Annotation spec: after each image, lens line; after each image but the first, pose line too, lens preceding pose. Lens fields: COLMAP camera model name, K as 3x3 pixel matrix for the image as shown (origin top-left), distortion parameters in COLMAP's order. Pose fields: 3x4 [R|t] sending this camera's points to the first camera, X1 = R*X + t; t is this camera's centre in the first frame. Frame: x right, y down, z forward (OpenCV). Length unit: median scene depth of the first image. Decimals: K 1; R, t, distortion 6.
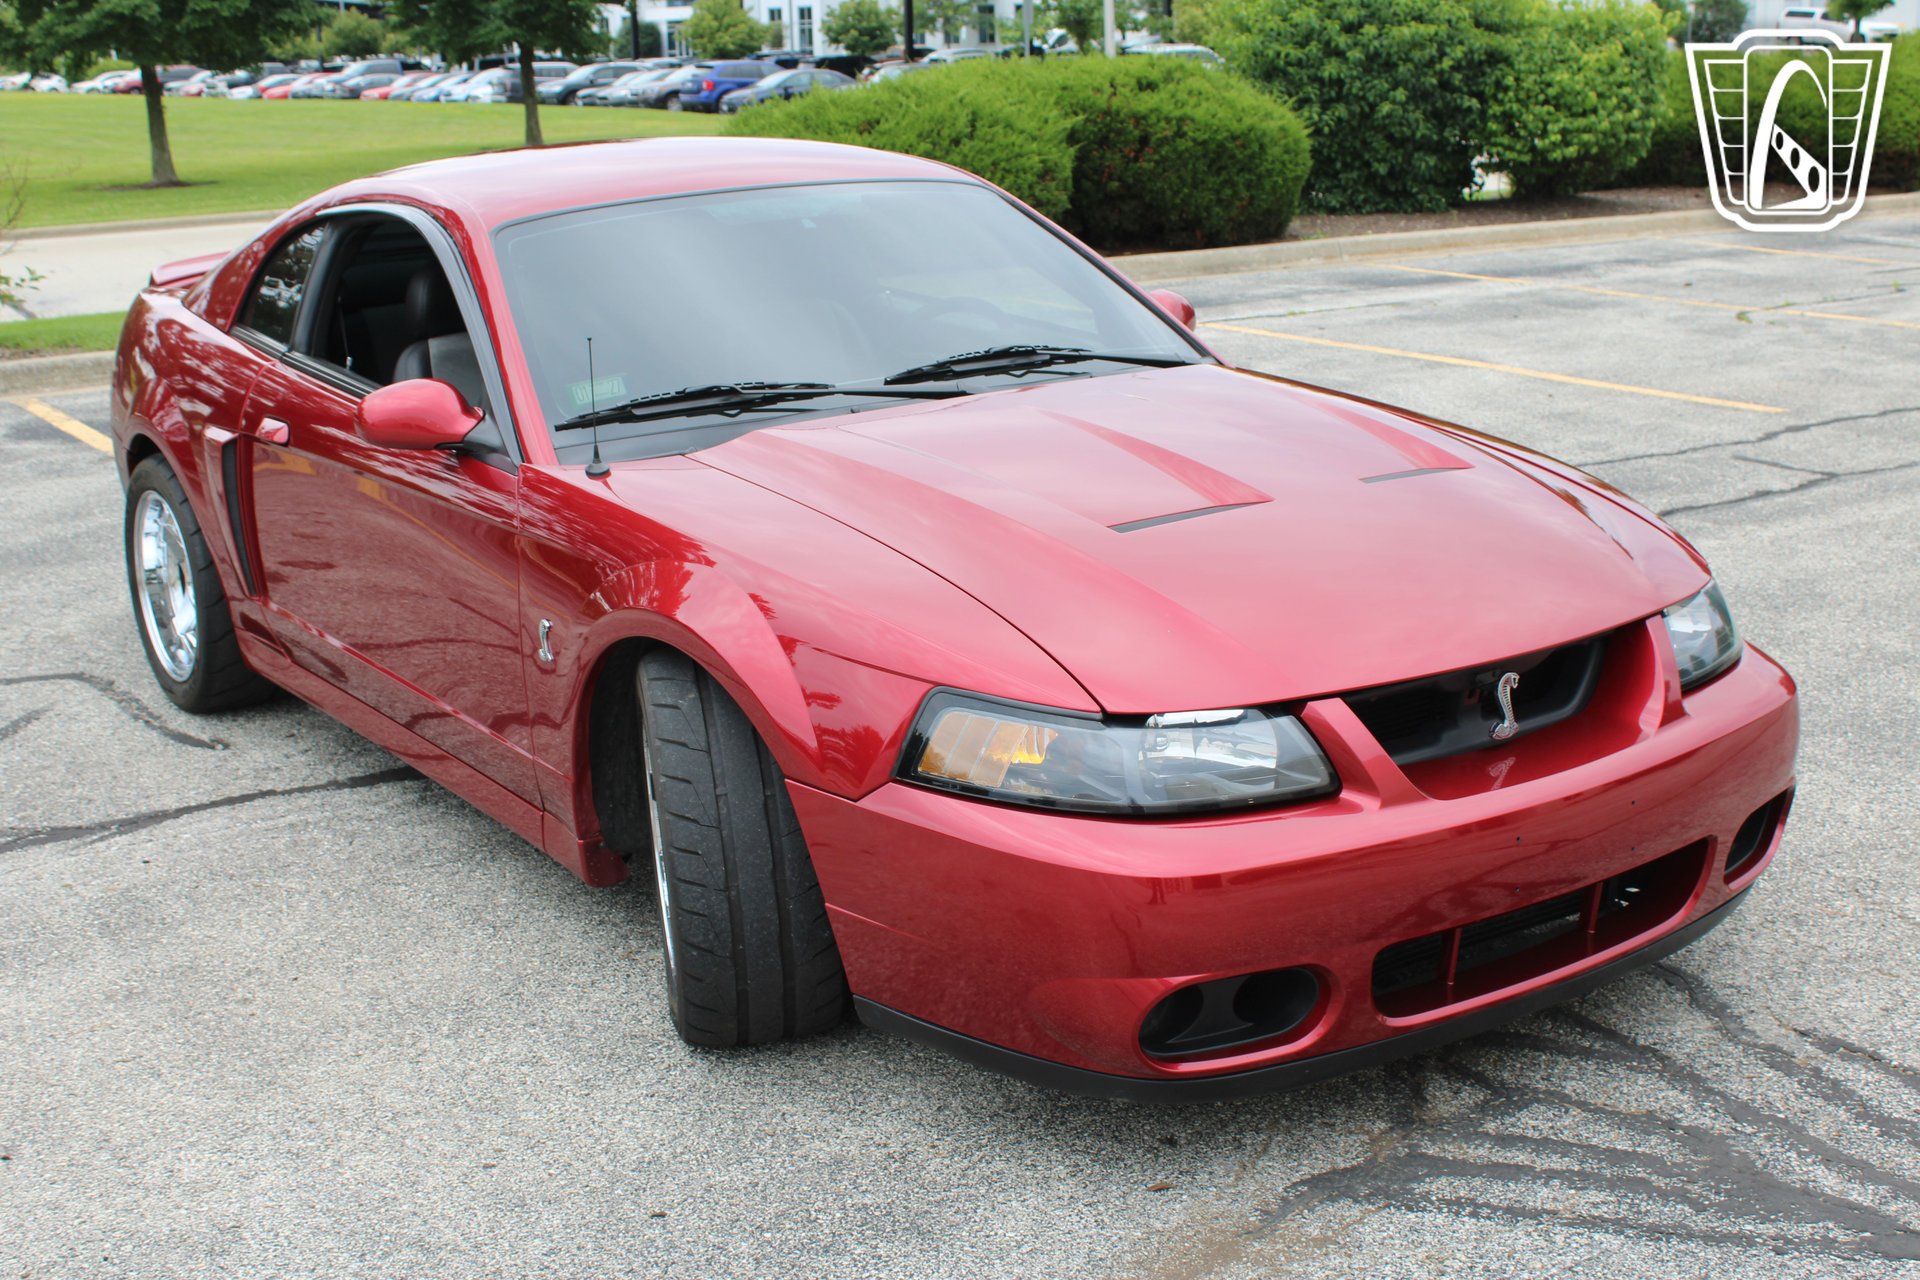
lens RADIAL K [[2428.4, 0, 963.3], [0, 2428.4, 657.6], [0, 0, 1]] dist [-0.112137, 0.212888]
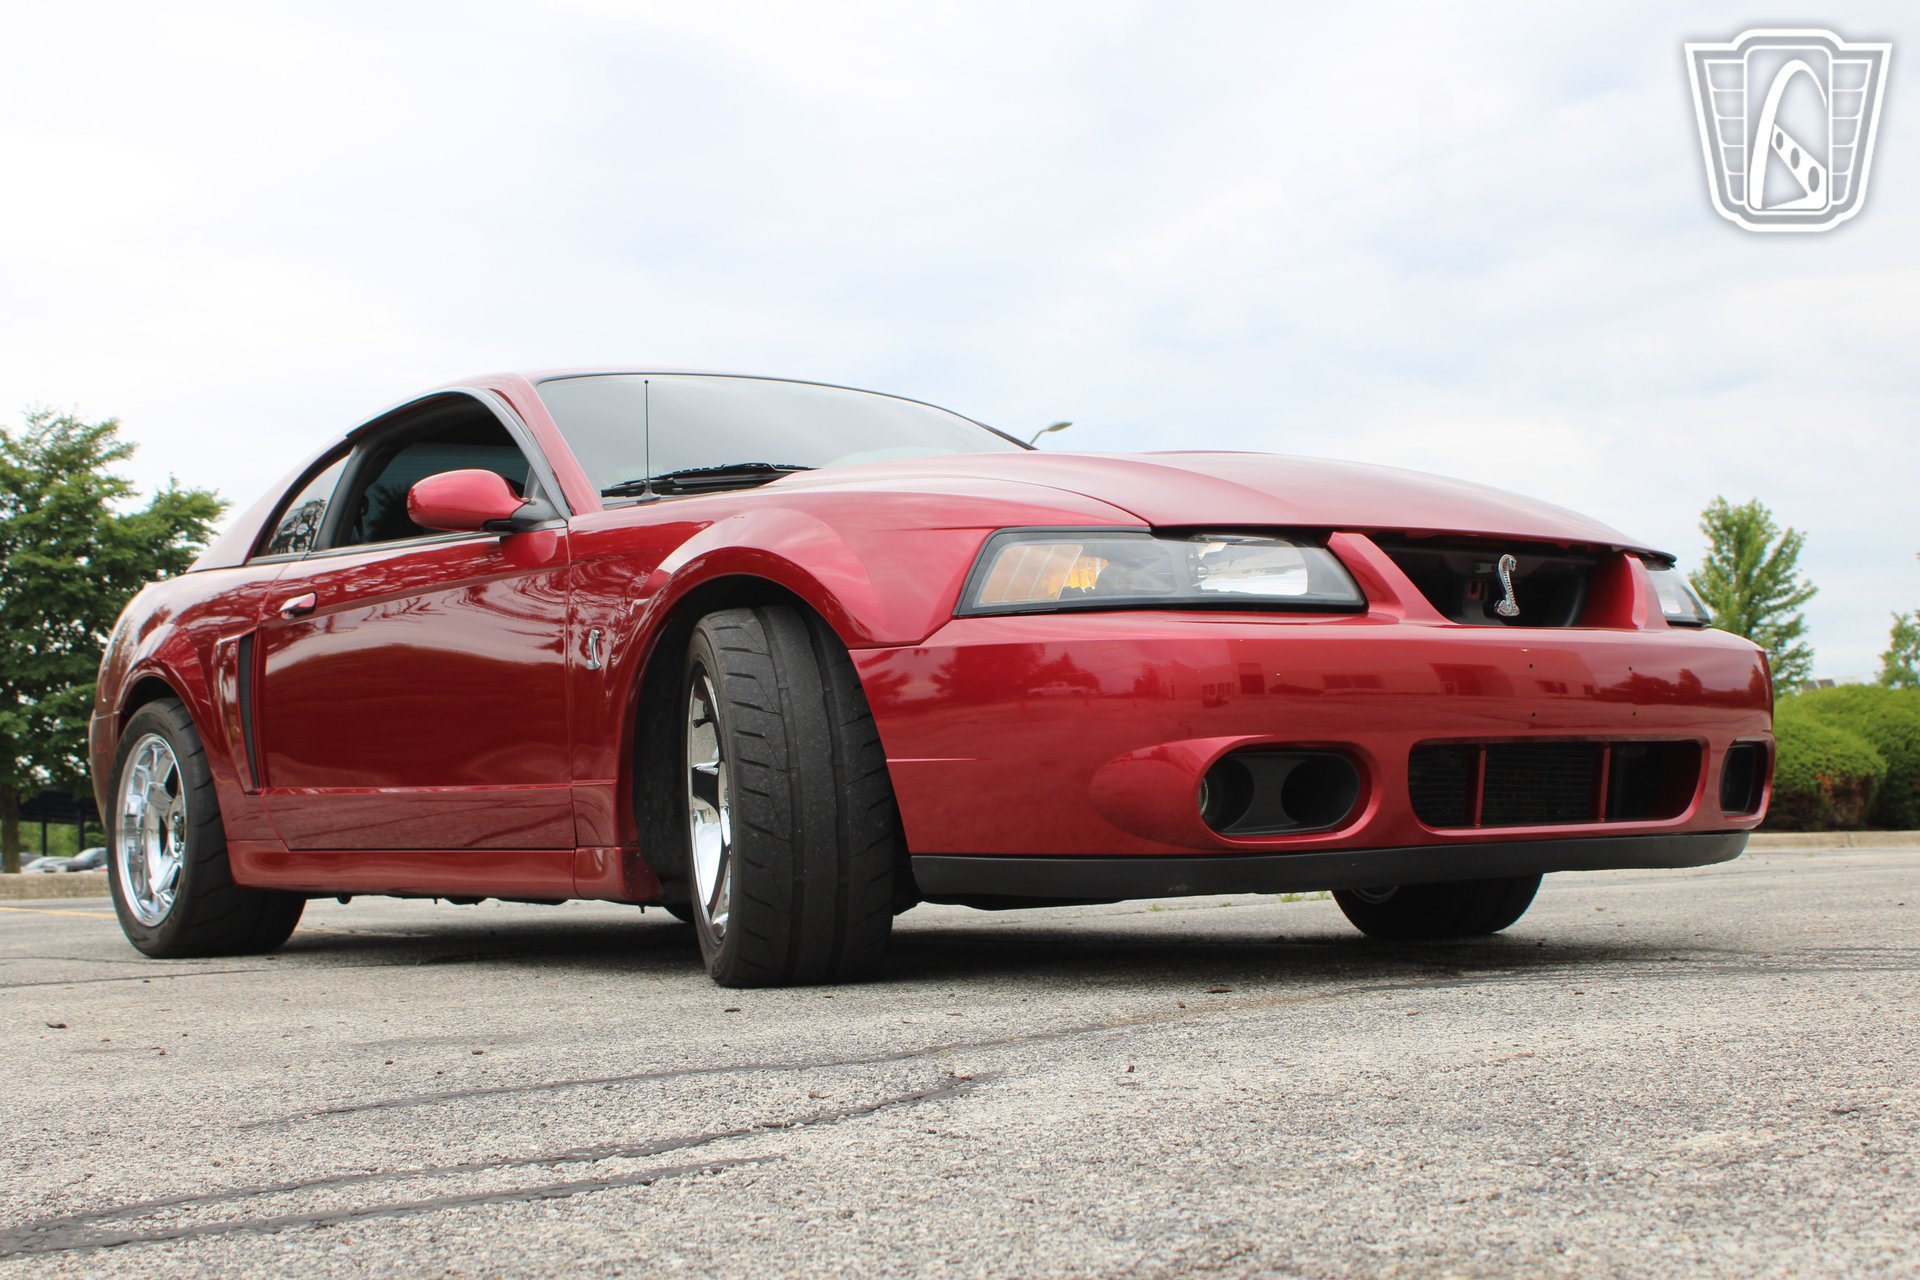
lens RADIAL K [[2565.1, 0, 960.0], [0, 2565.1, 640.0], [0, 0, 1]] dist [-0.052005, 0.039331]
pose [[0.998712, 0.003500, 0.050618, -0.068862], [0.013599, 0.942648, -0.333512, 0.358637], [-0.048882, 0.333771, 0.941386, -0.061426]]
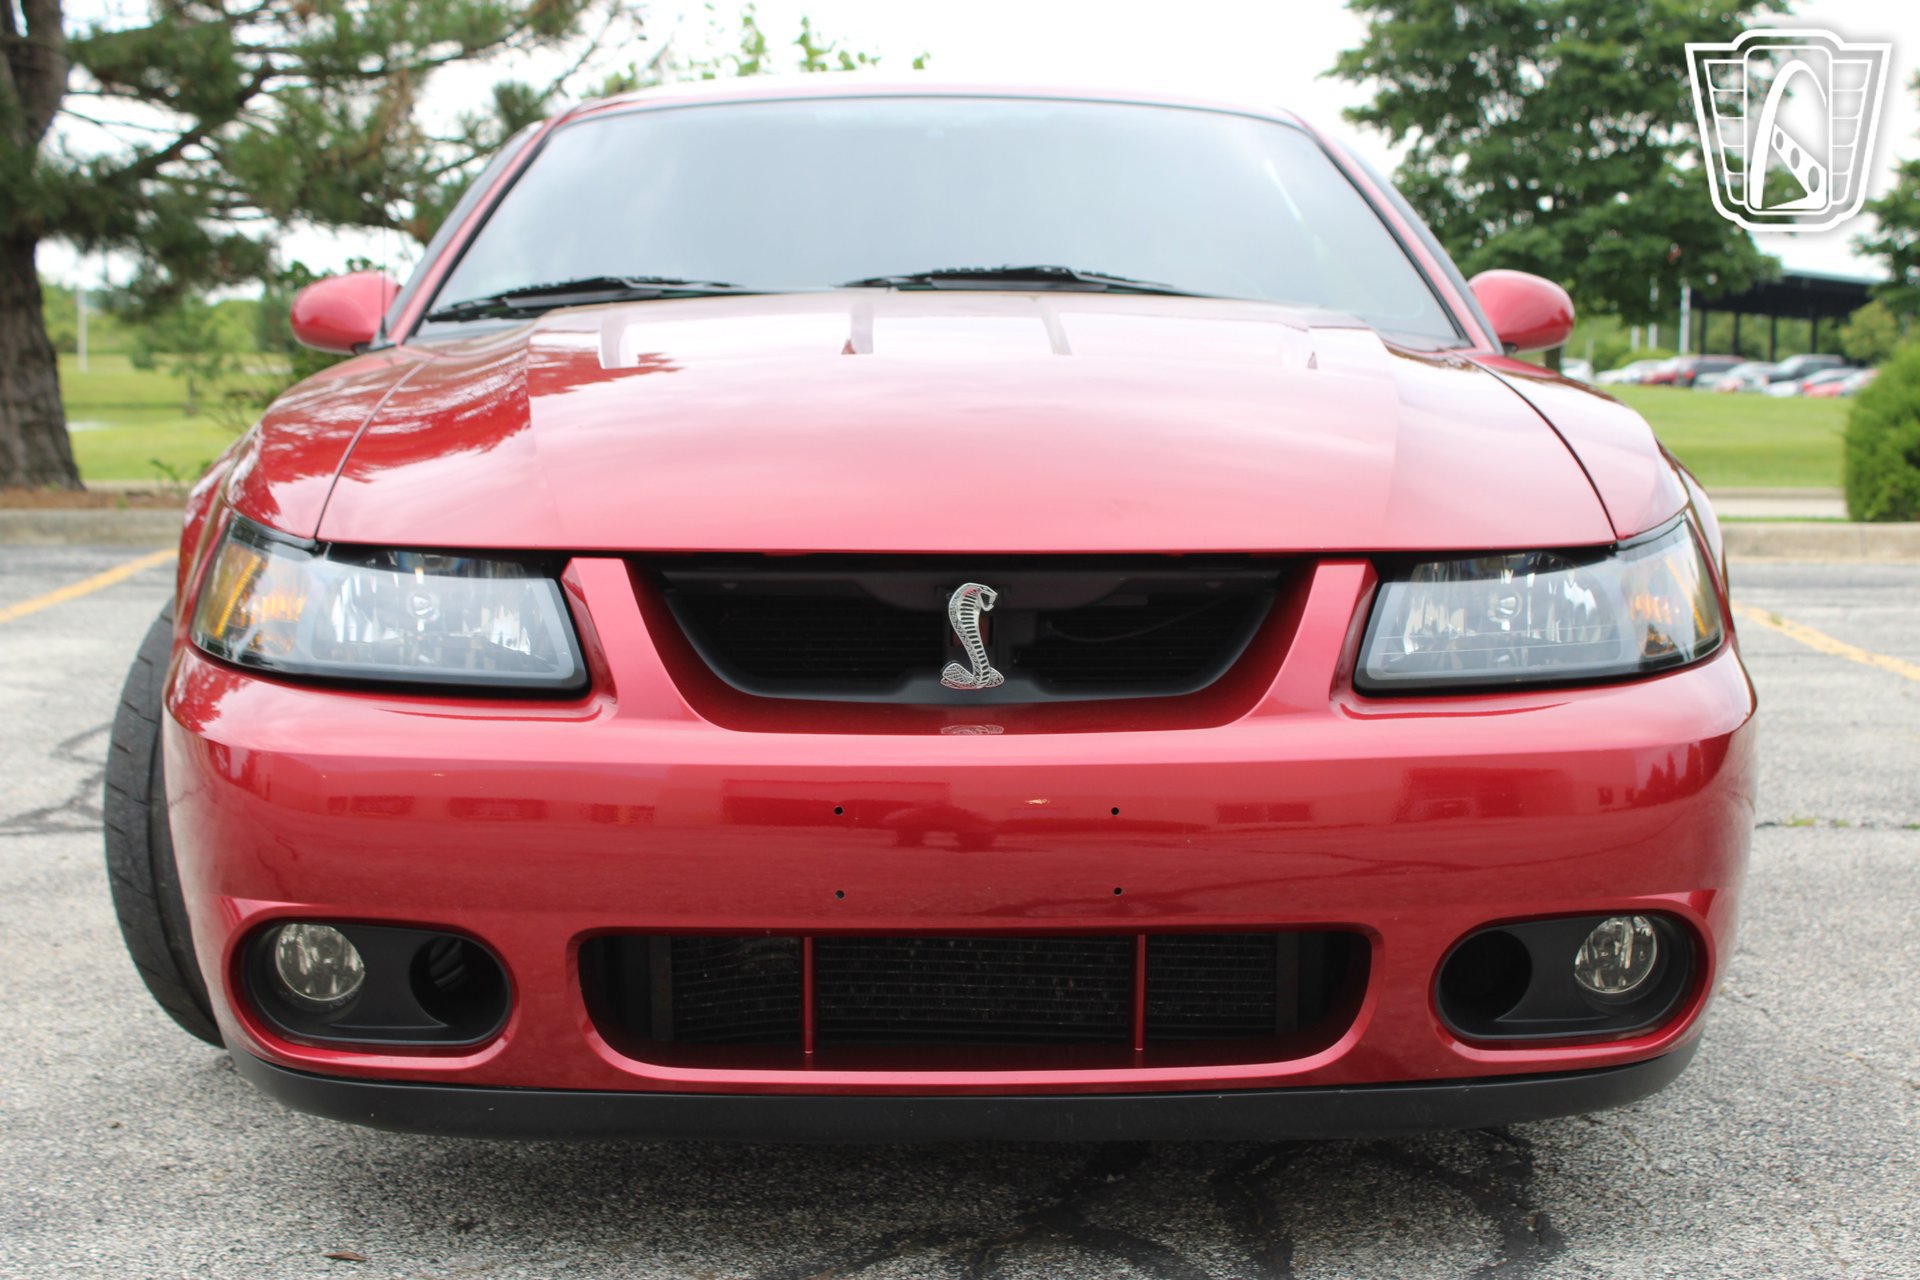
lens RADIAL K [[3002.8, 0, 931.5], [0, 3002.8, 633.0], [0, 0, 1]] dist [-0.005284, 0.080201]
pose [[0.830245, 0.085870, -0.550745, 0.546705], [-0.172032, 0.979301, -0.106649, 0.088129], [0.530187, 0.183290, 0.827832, 0.285706]]
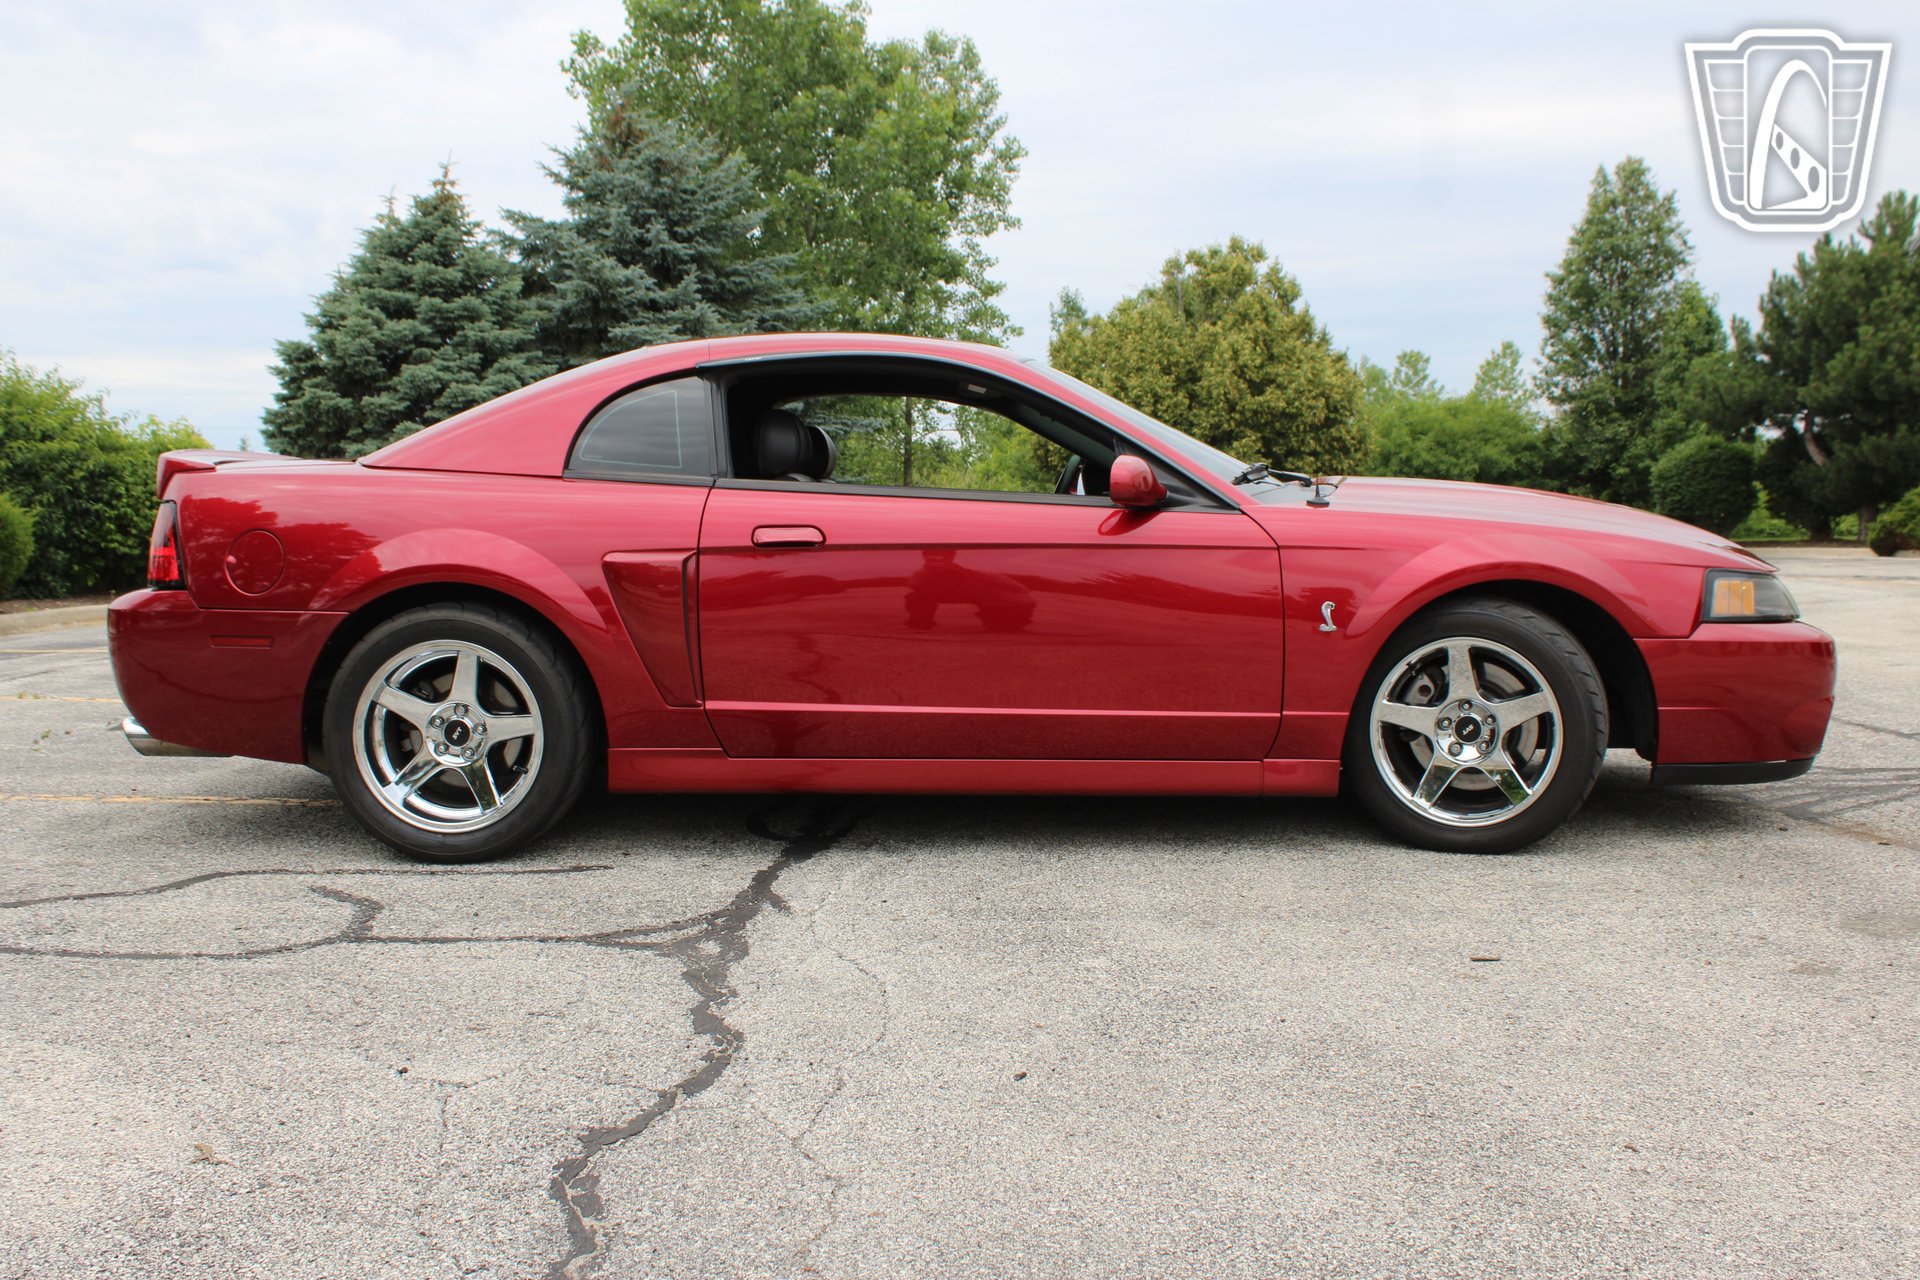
lens RADIAL K [[1834.3, 0, 959.3], [0, 1834.3, 631.6], [0, 0, 1]] dist [-0.144301, 0.153909]
pose [[0.572532, -0.032111, 0.819253, -1.153419], [0.200375, 0.974412, -0.101839, 0.067925], [-0.795020, 0.222464, 0.564316, 0.556165]]
